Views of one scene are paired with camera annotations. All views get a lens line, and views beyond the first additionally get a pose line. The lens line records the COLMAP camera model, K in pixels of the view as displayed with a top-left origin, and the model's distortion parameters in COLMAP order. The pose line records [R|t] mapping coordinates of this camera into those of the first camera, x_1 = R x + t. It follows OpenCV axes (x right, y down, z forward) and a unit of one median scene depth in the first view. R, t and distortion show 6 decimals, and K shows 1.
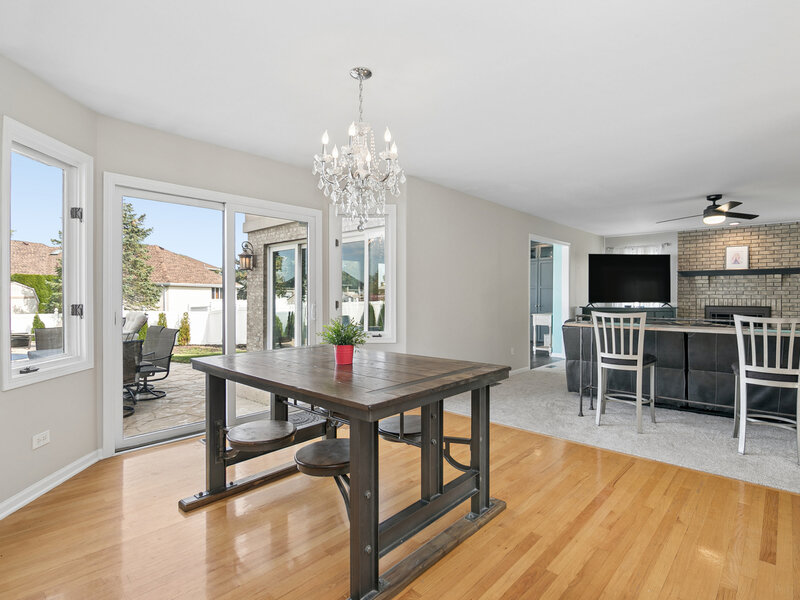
lens RADIAL K [[410.5, 0, 404.6], [0, 410.5, 301.1], [0, 0, 1]] dist [-0.014698, -0.003702]
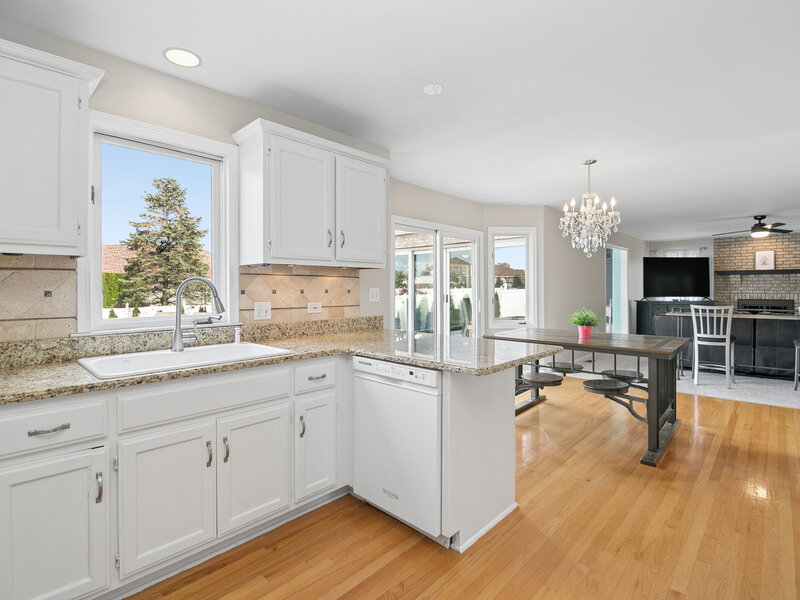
lens RADIAL K [[410.5, 0, 384.5], [0, 410.5, 292.0], [0, 0, 1]] dist [-0.014698, -0.003702]
pose [[0.999974, -0.004161, -0.005962, -0.331076], [0.004132, 0.999980, -0.004858, -0.009636], [0.005982, 0.004833, 0.999970, -0.232800]]
